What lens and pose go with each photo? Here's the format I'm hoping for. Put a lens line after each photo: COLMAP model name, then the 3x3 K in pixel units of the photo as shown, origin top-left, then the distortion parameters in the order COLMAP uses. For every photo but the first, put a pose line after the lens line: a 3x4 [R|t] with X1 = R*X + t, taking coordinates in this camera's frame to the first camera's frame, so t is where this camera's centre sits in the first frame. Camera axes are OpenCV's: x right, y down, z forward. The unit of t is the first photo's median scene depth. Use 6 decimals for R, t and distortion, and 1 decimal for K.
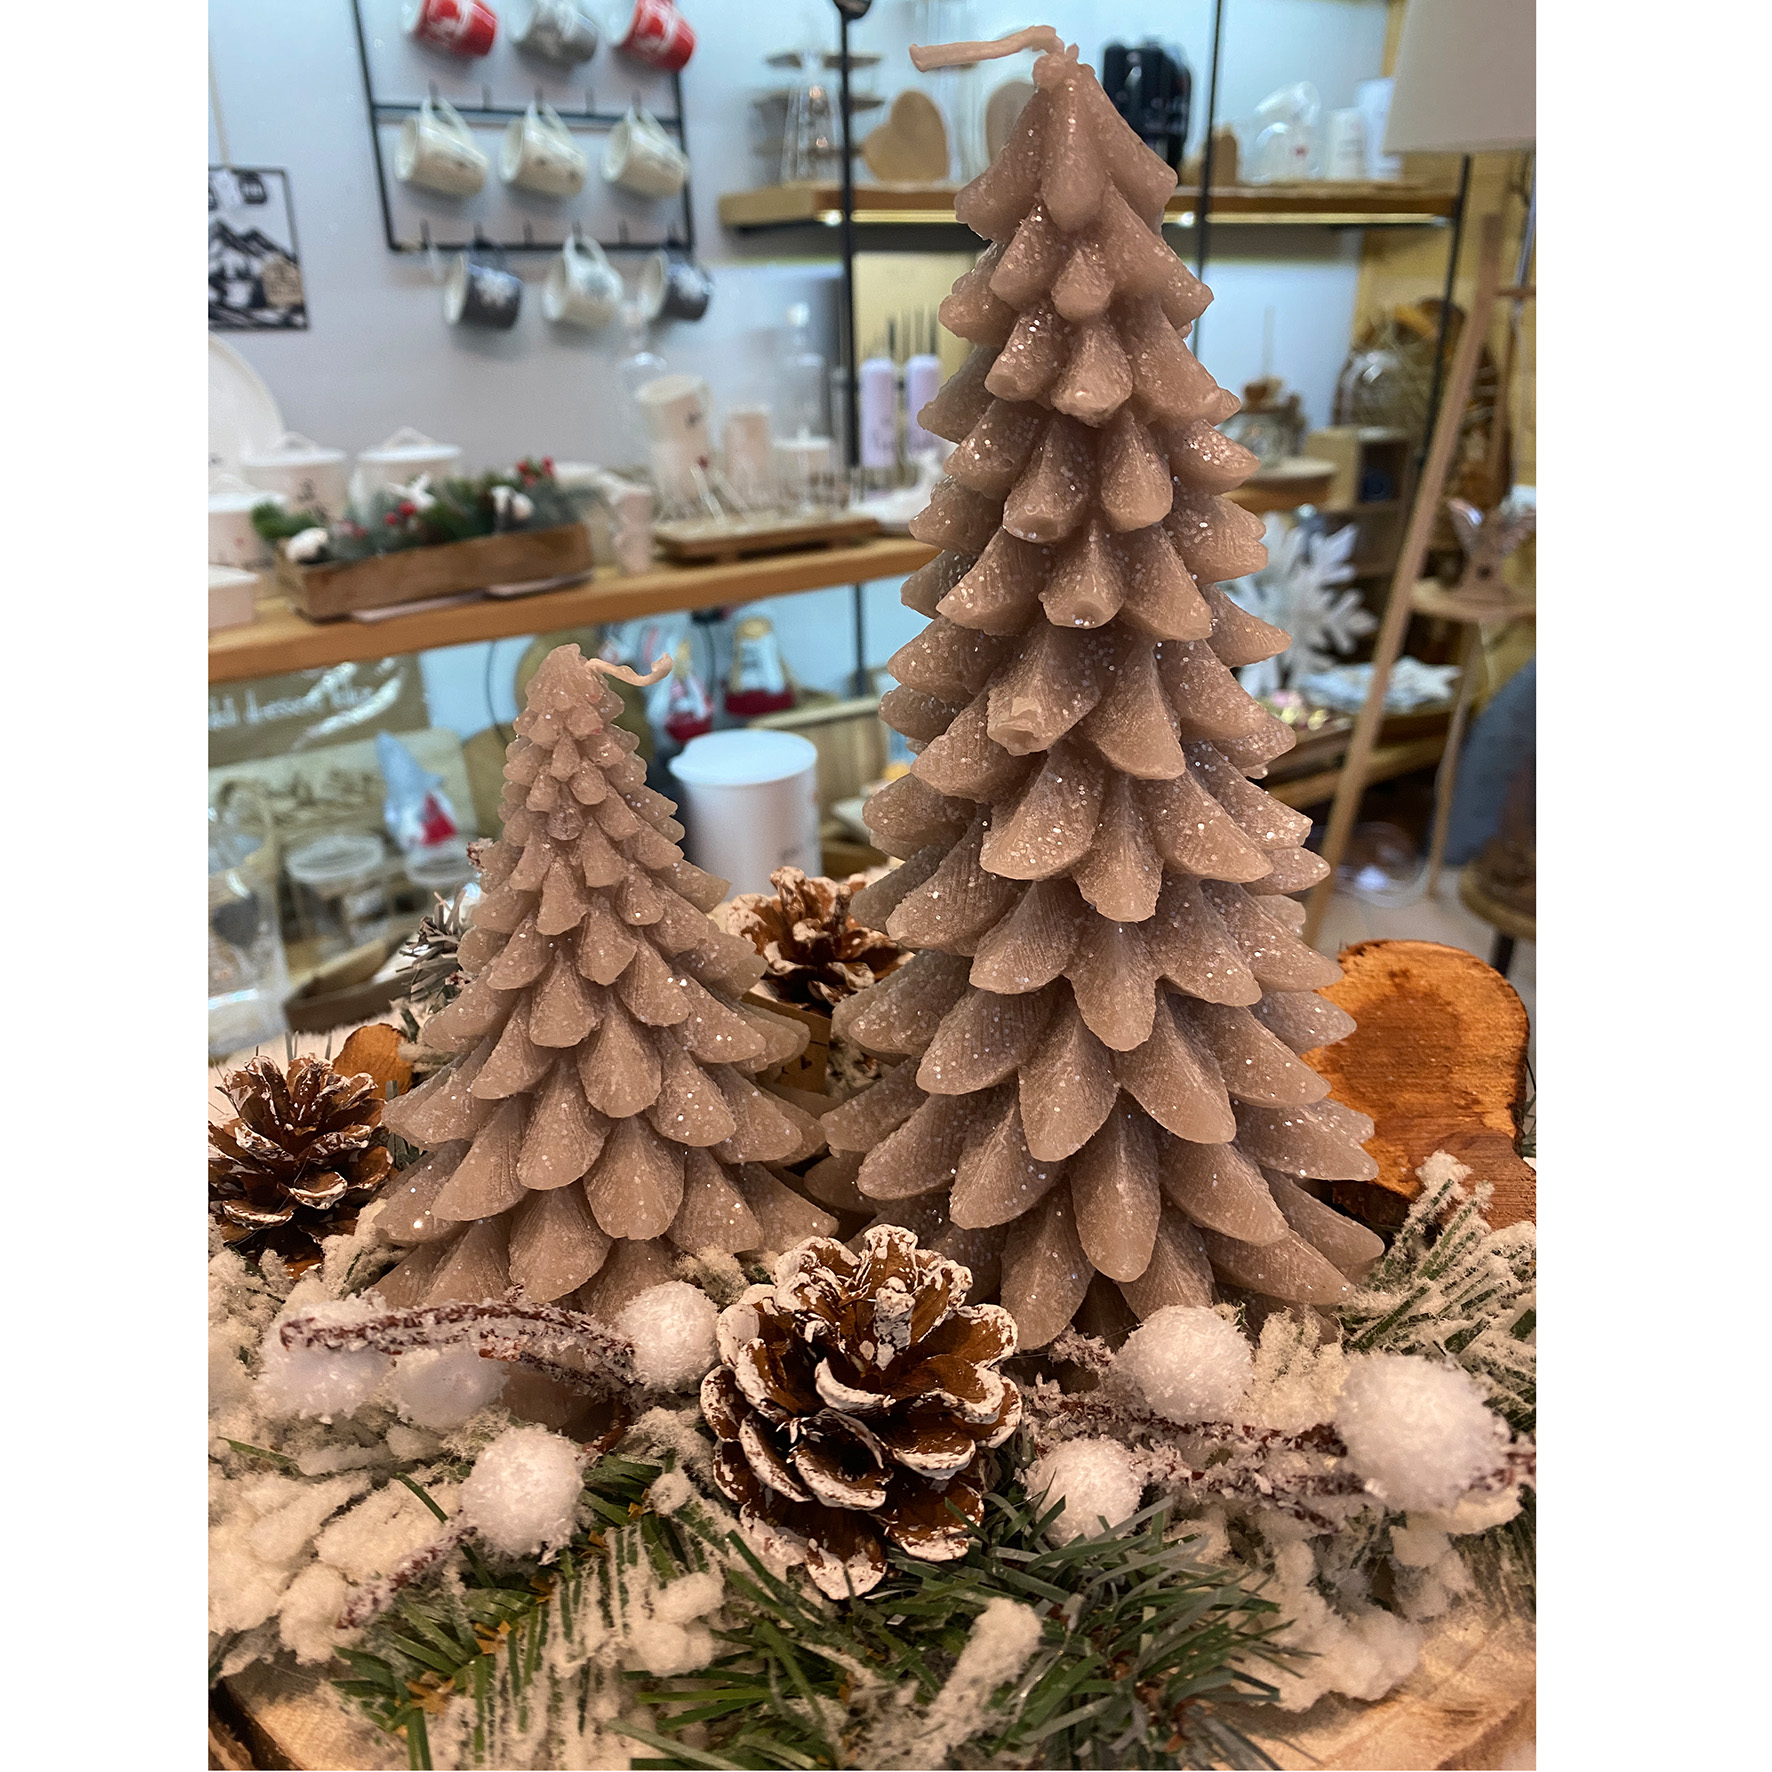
lens RADIAL K [[1469.9, 0, 899.4], [0, 1469.9, 903.0], [0, 0, 1]] dist [-0.035540, 0.038483]
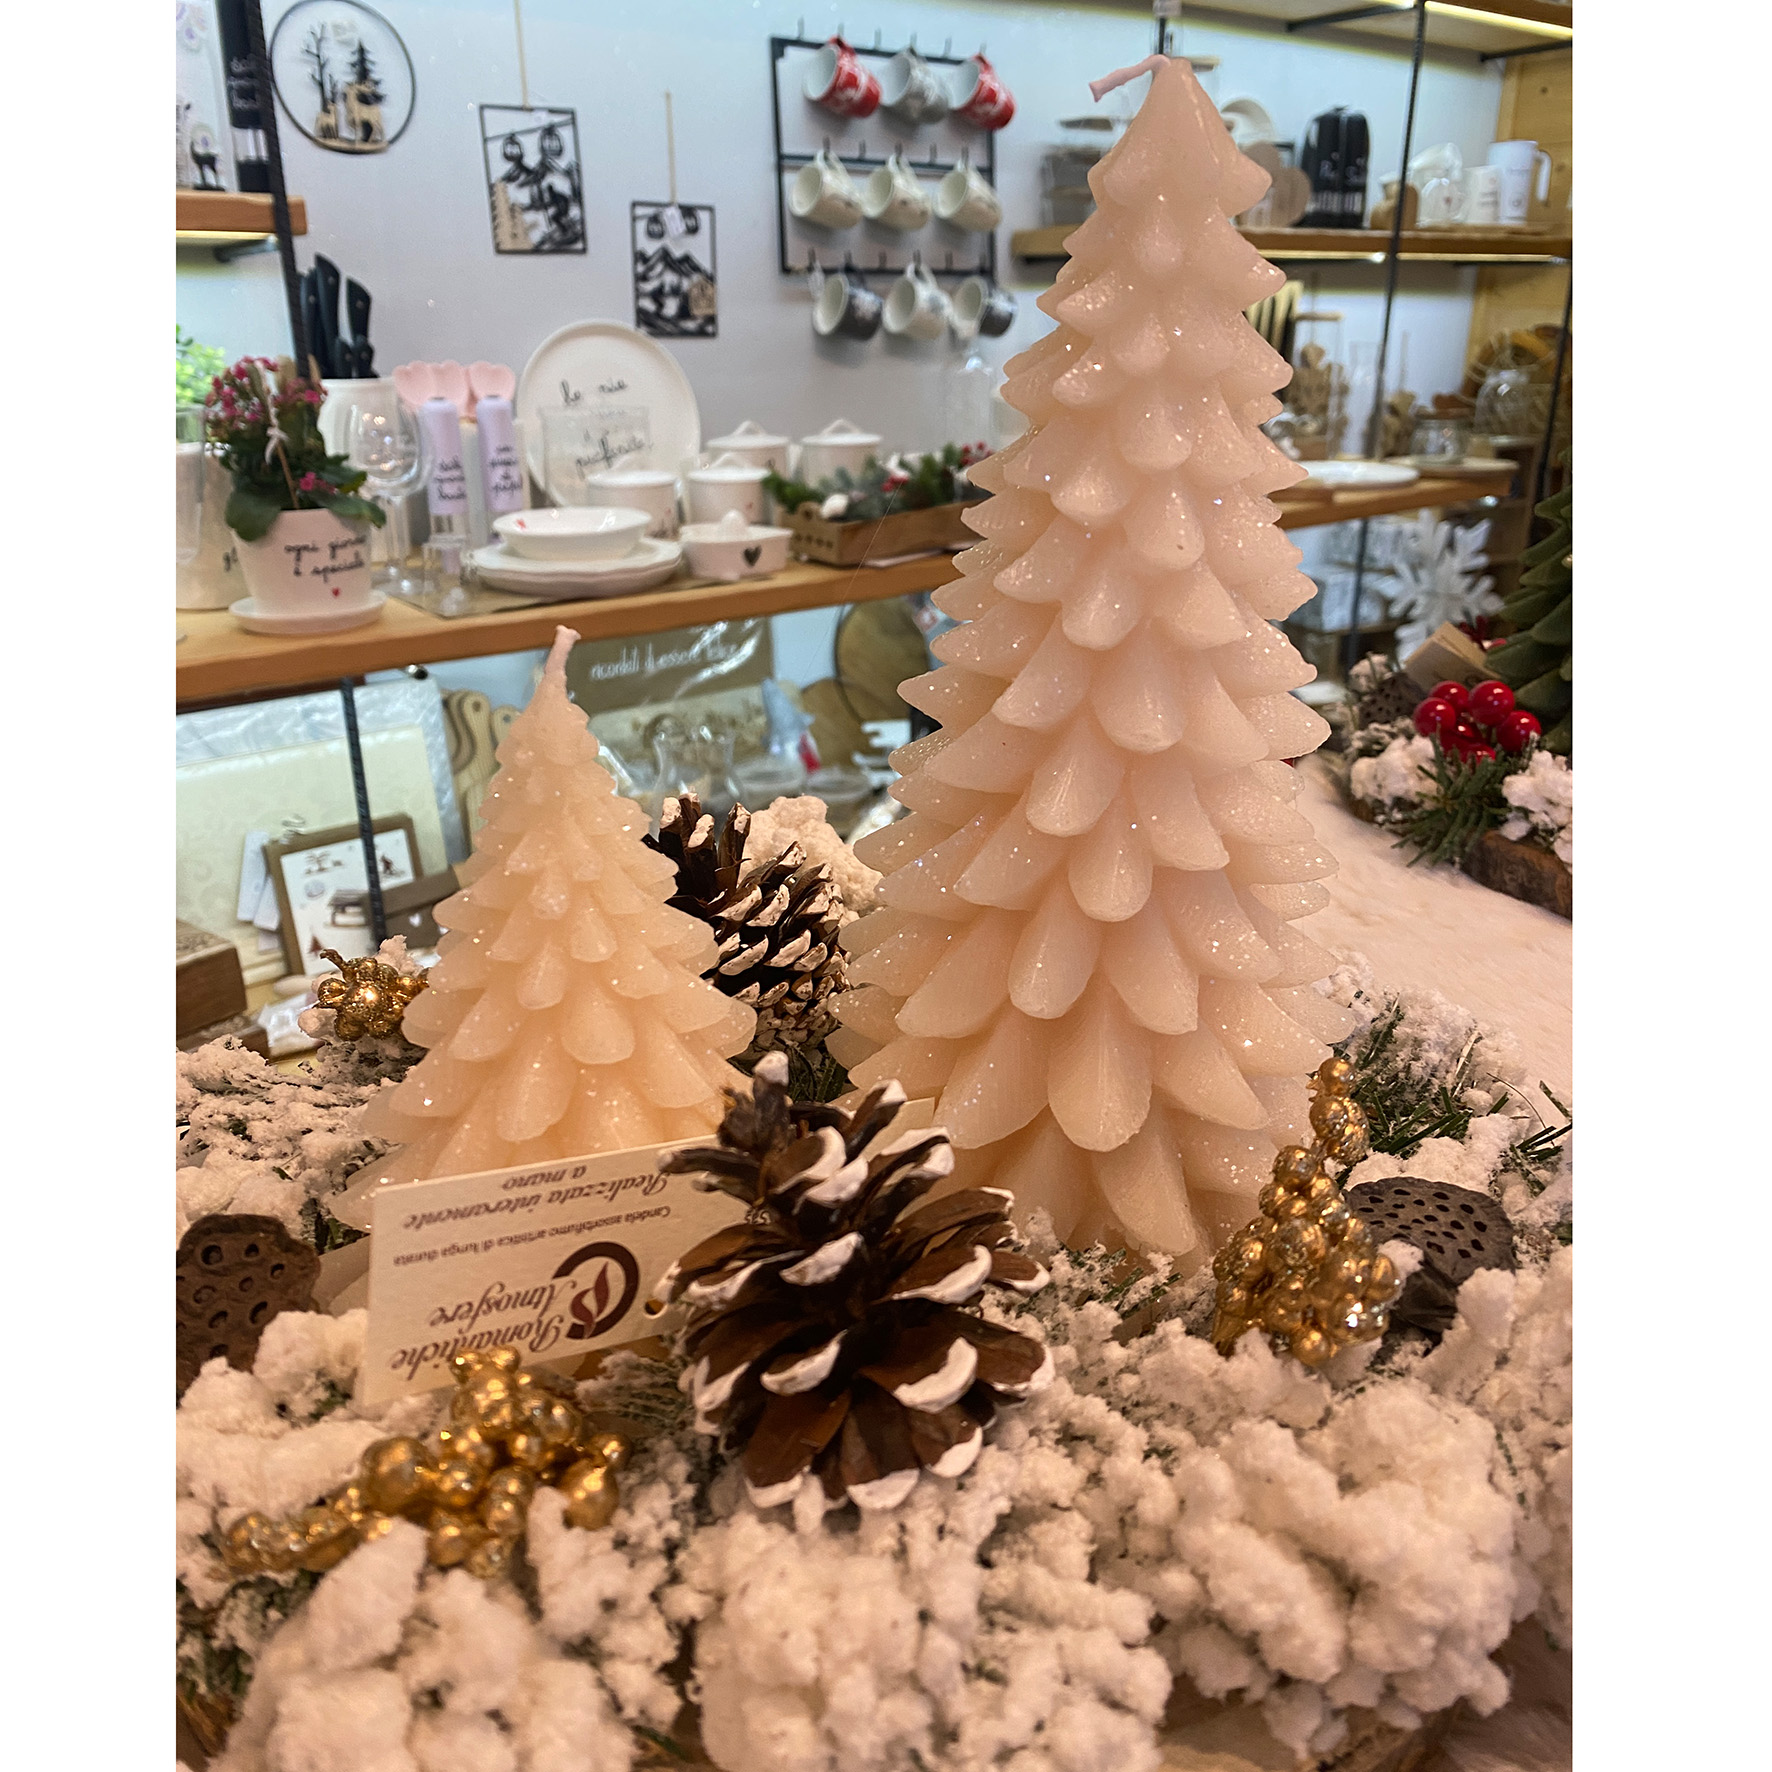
lens RADIAL K [[1534.9, 0, 900.3], [0, 1534.9, 884.3], [0, 0, 1]] dist [-0.029411, 0.029384]
pose [[0.997569, -0.013749, 0.068313, -0.347286], [0.016610, 0.999001, -0.041487, 0.105584], [-0.067675, 0.042521, 0.996801, -0.231449]]
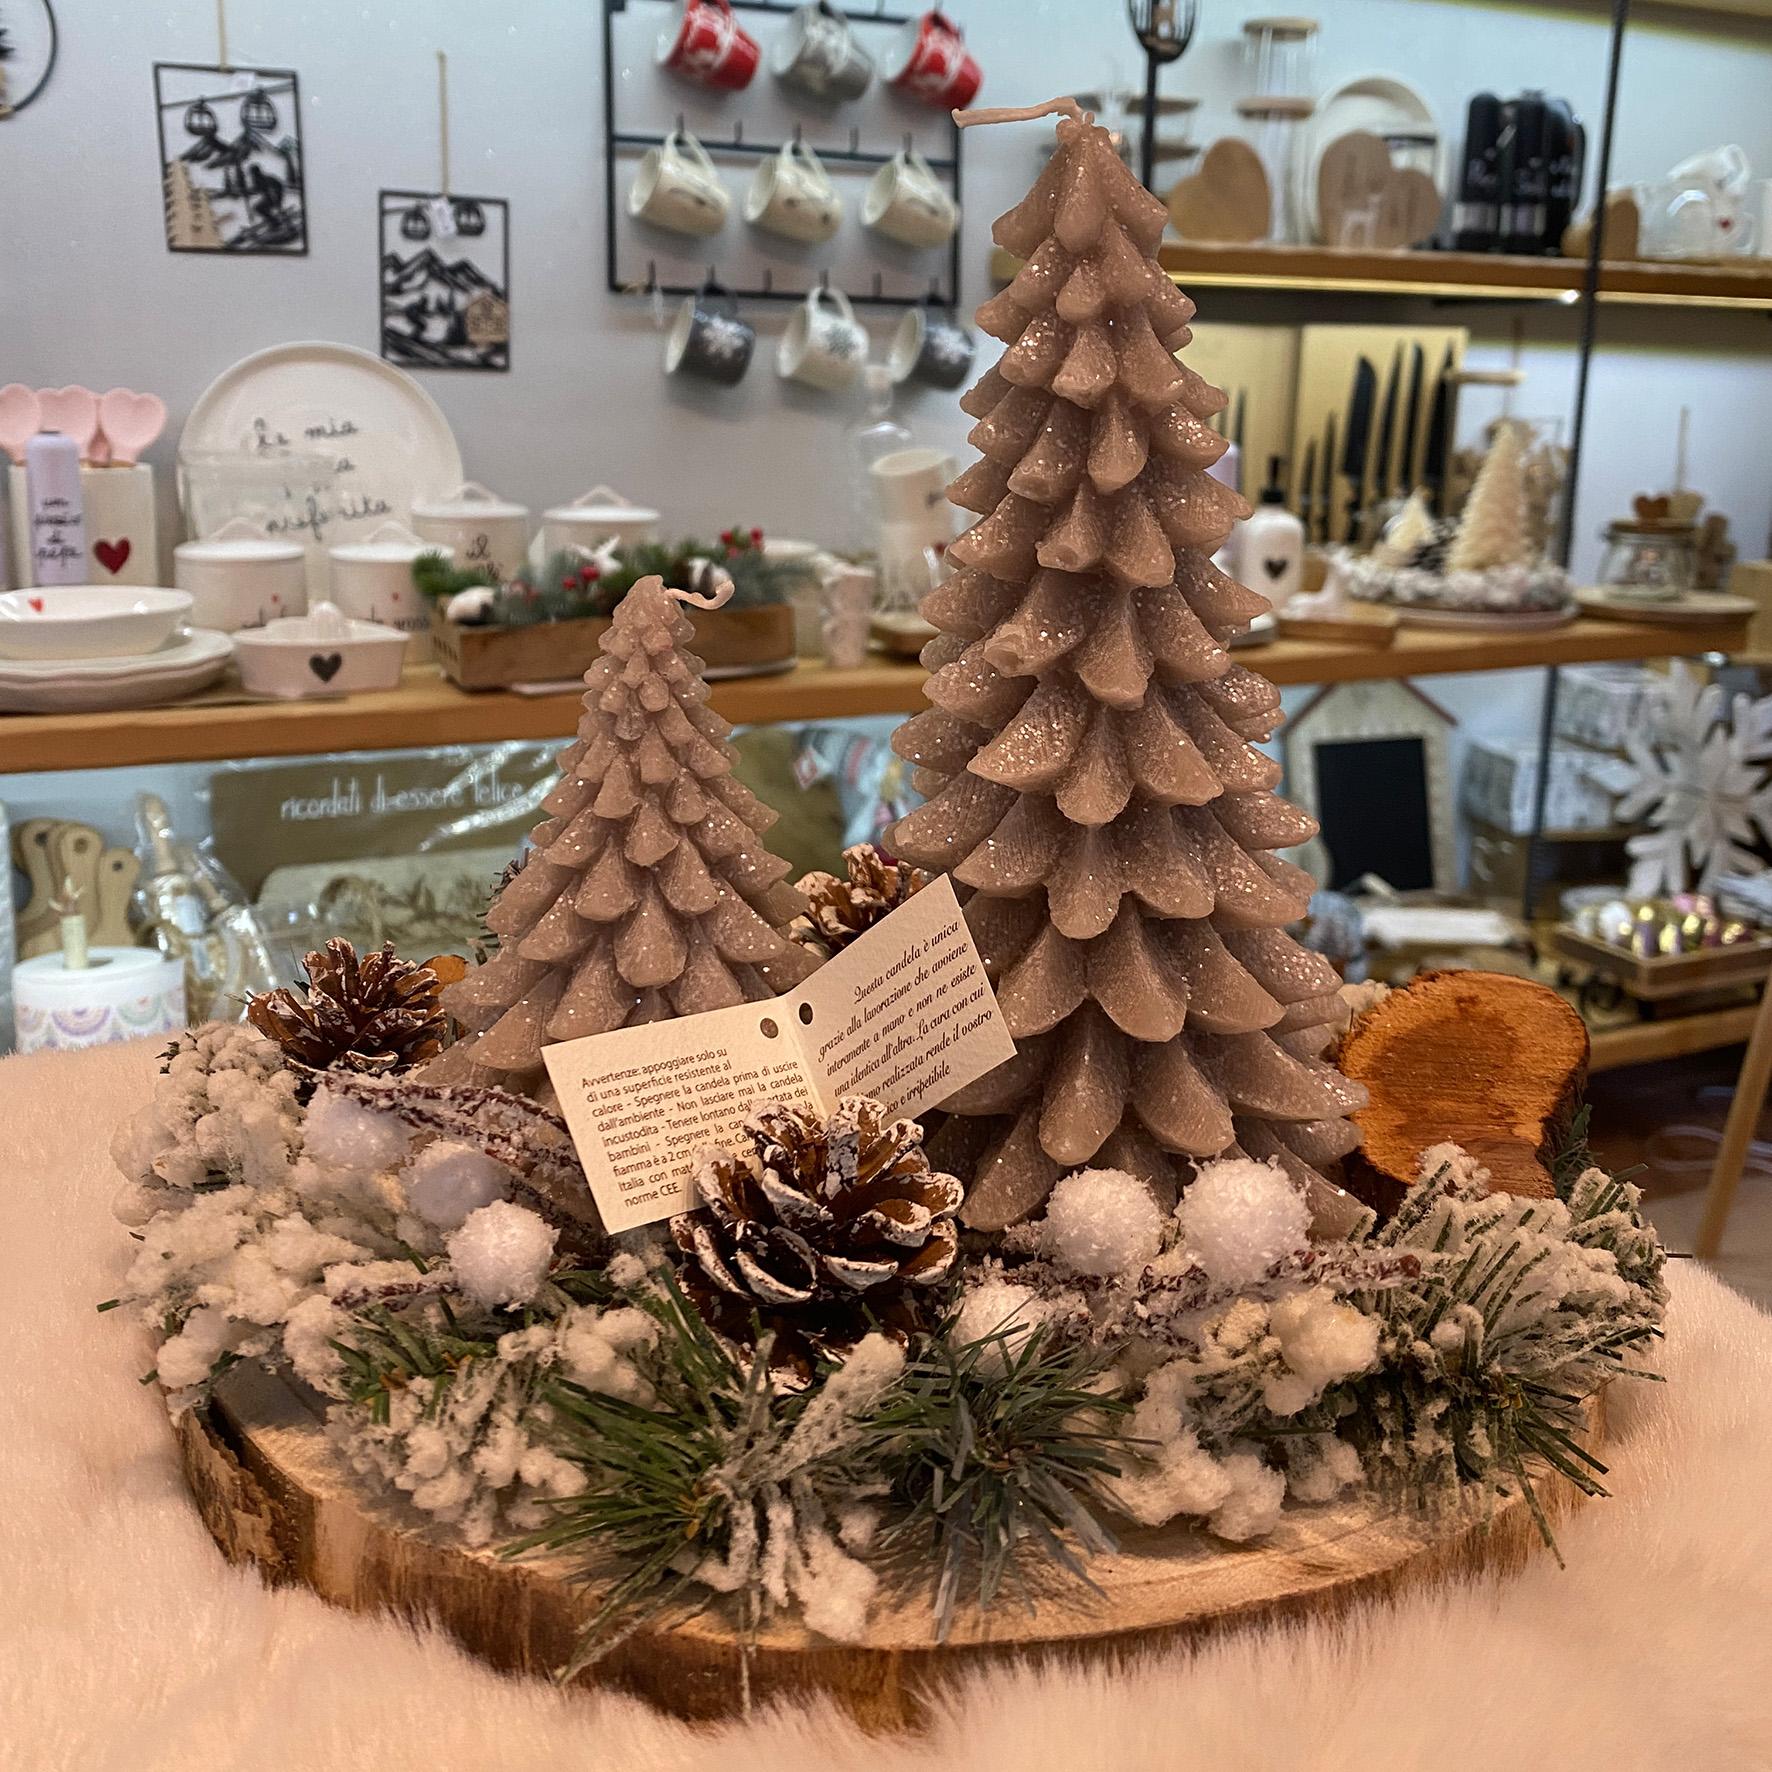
lens RADIAL K [[1944.7, 0, 916.0], [0, 1944.7, 758.4], [0, 0, 1]] dist [0.006373, 0.000000]
pose [[0.986094, 0.075833, -0.147876, 0.024649], [-0.103402, 0.976570, -0.188730, 0.026417], [0.130099, 0.201396, 0.970832, -0.049388]]
